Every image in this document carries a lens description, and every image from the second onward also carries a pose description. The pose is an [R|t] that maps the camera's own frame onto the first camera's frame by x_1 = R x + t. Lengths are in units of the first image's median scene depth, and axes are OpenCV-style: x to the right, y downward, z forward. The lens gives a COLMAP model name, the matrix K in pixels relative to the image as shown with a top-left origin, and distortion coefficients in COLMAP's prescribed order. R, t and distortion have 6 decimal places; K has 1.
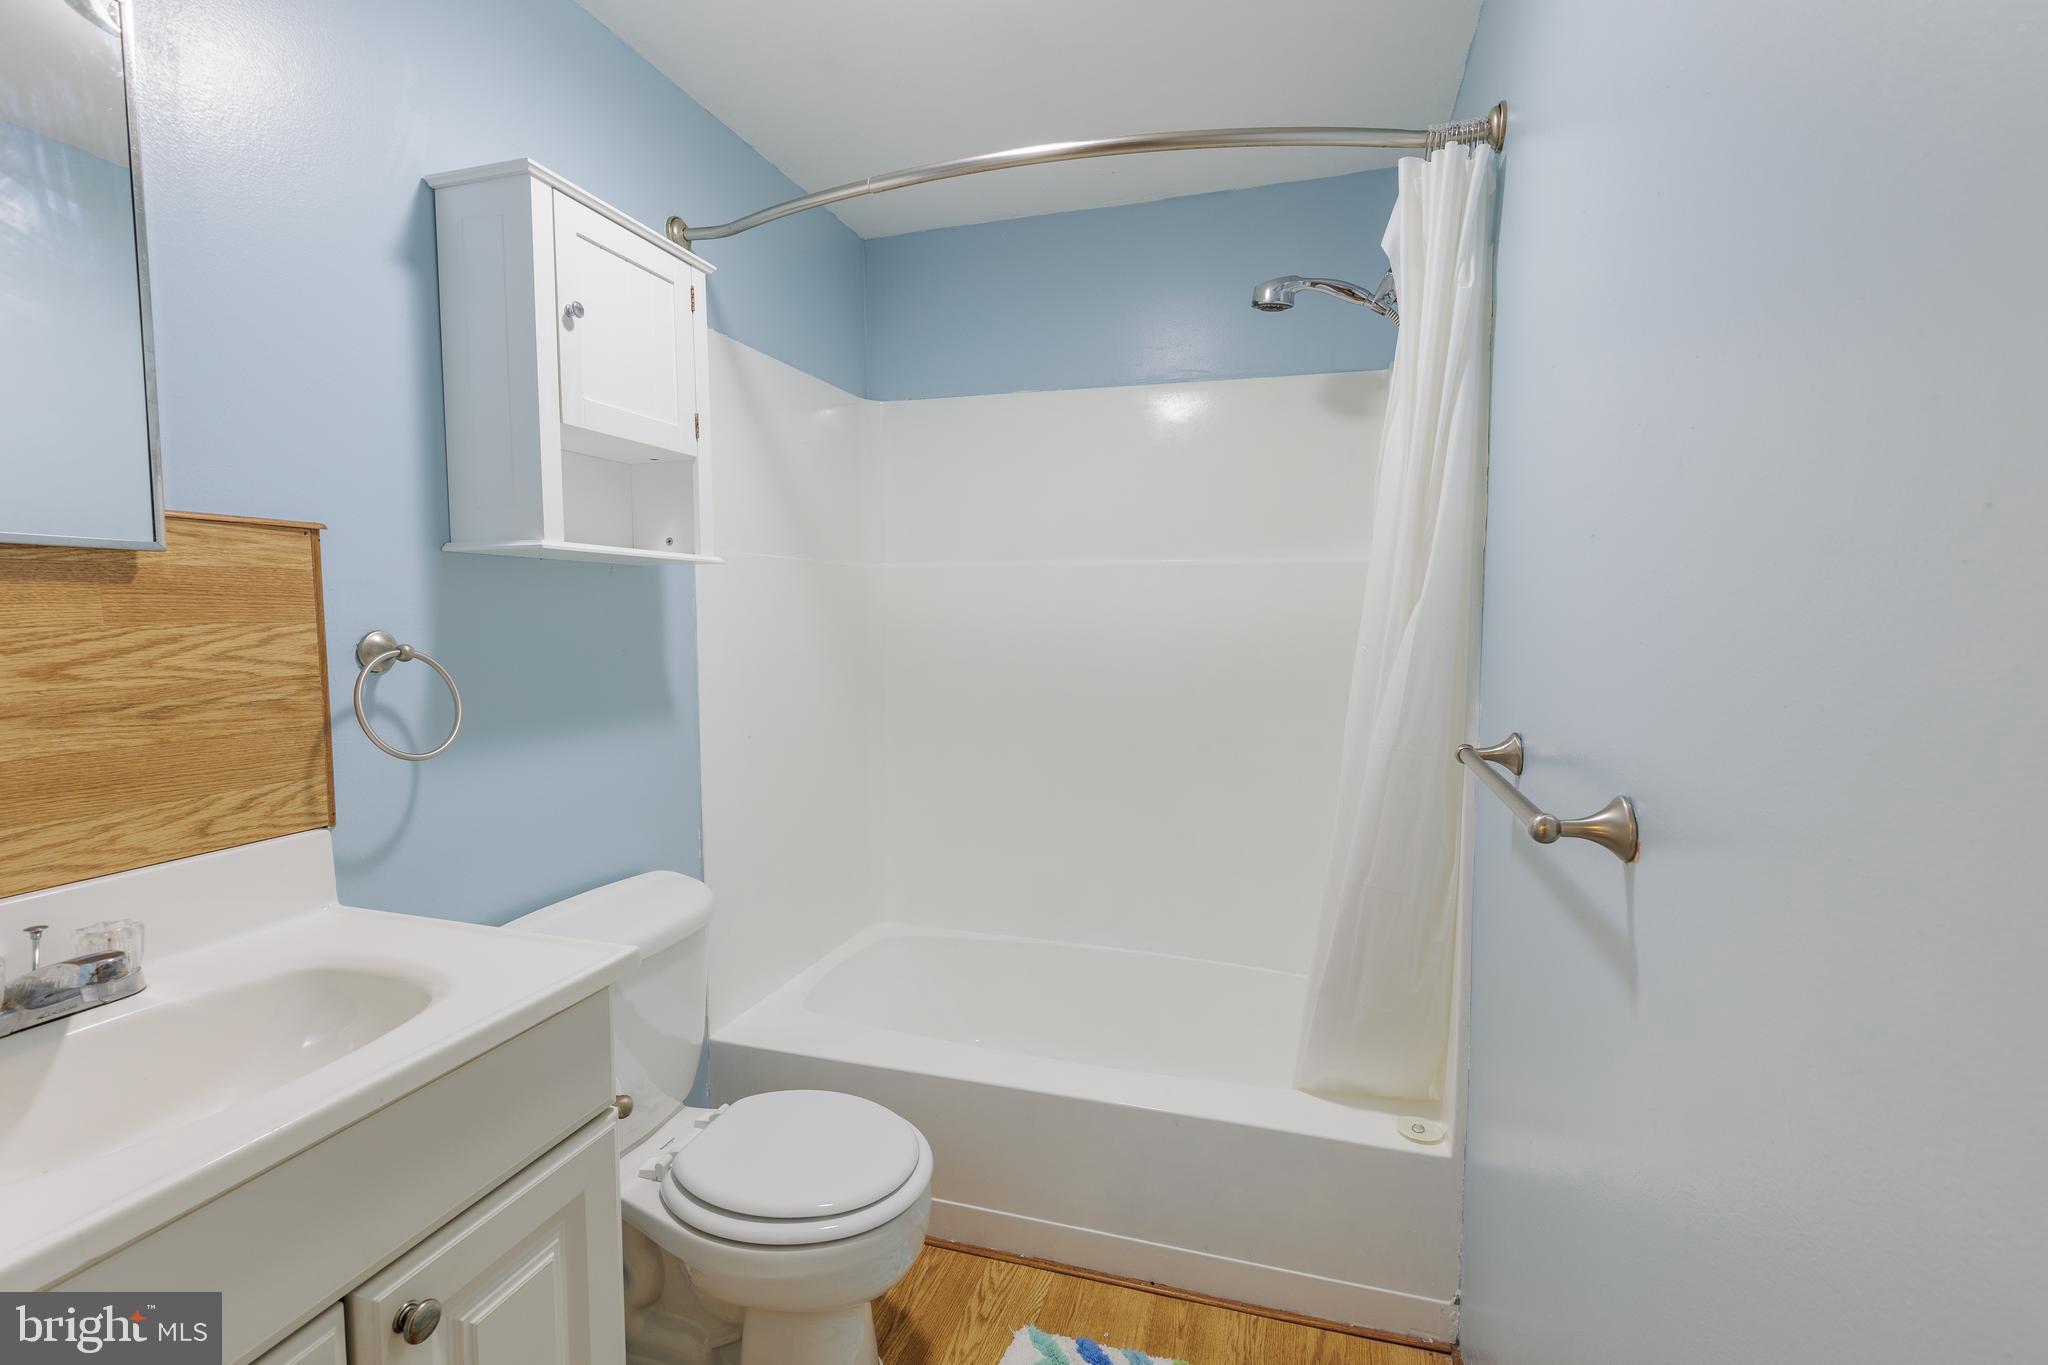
lens RADIAL K [[937.0, 0, 1027.8], [0, 937.0, 679.7], [0, 0, 1]] dist [0.015461, -0.007521]
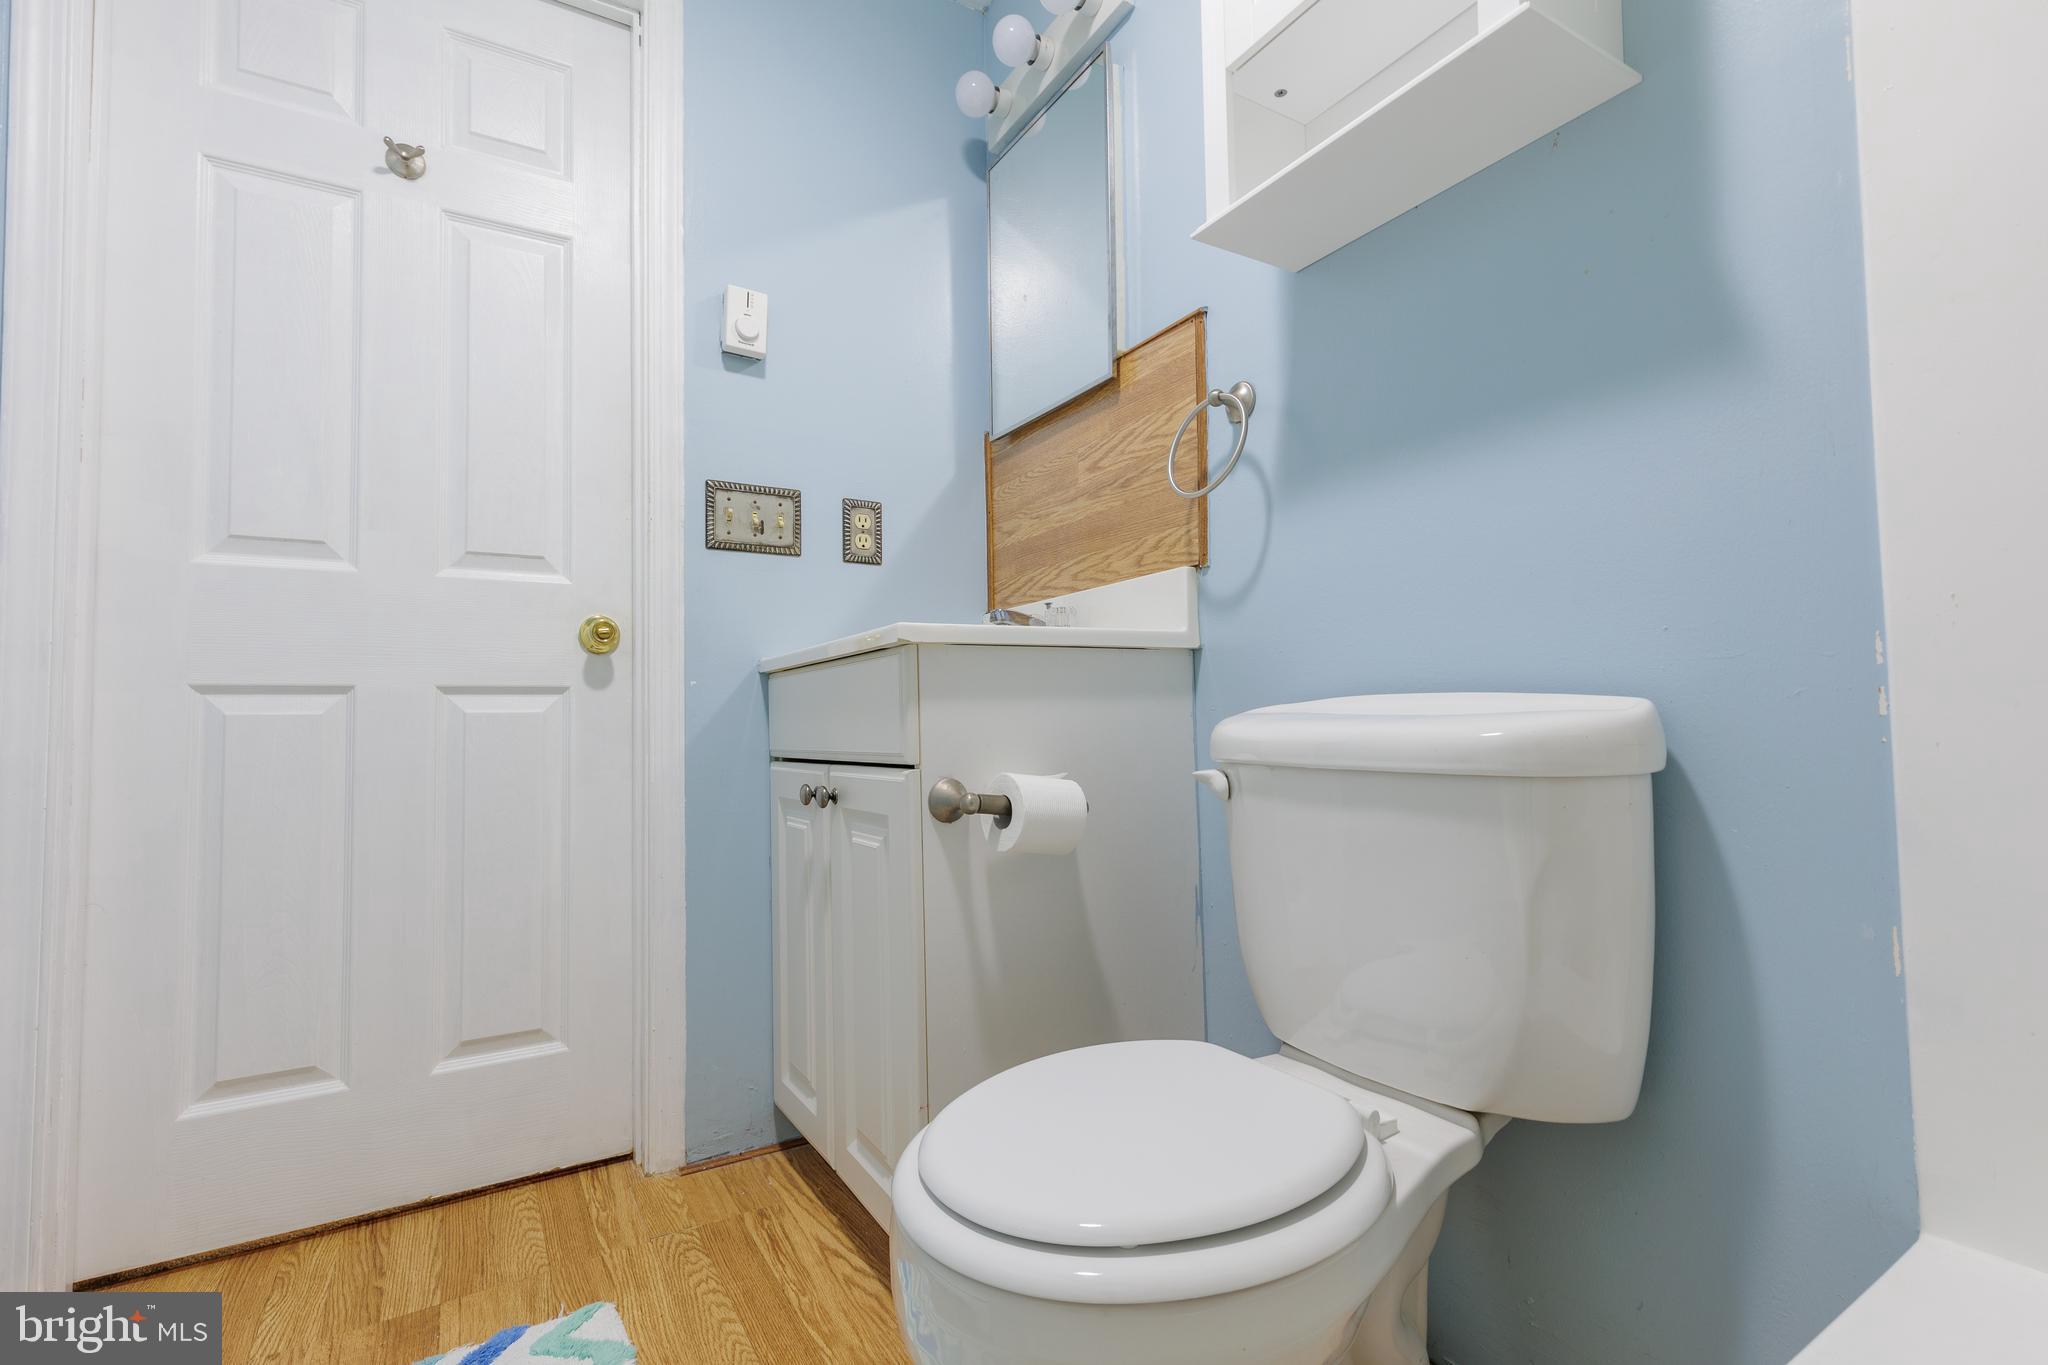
lens RADIAL K [[937.0, 0, 1027.8], [0, 937.0, 679.7], [0, 0, 1]] dist [0.015461, -0.007521]
pose [[-0.661809, -0.020608, -0.749389, 0.290568], [-0.032247, 0.999479, 0.000994, 0.334593], [0.748979, 0.024824, -0.662129, 1.782312]]
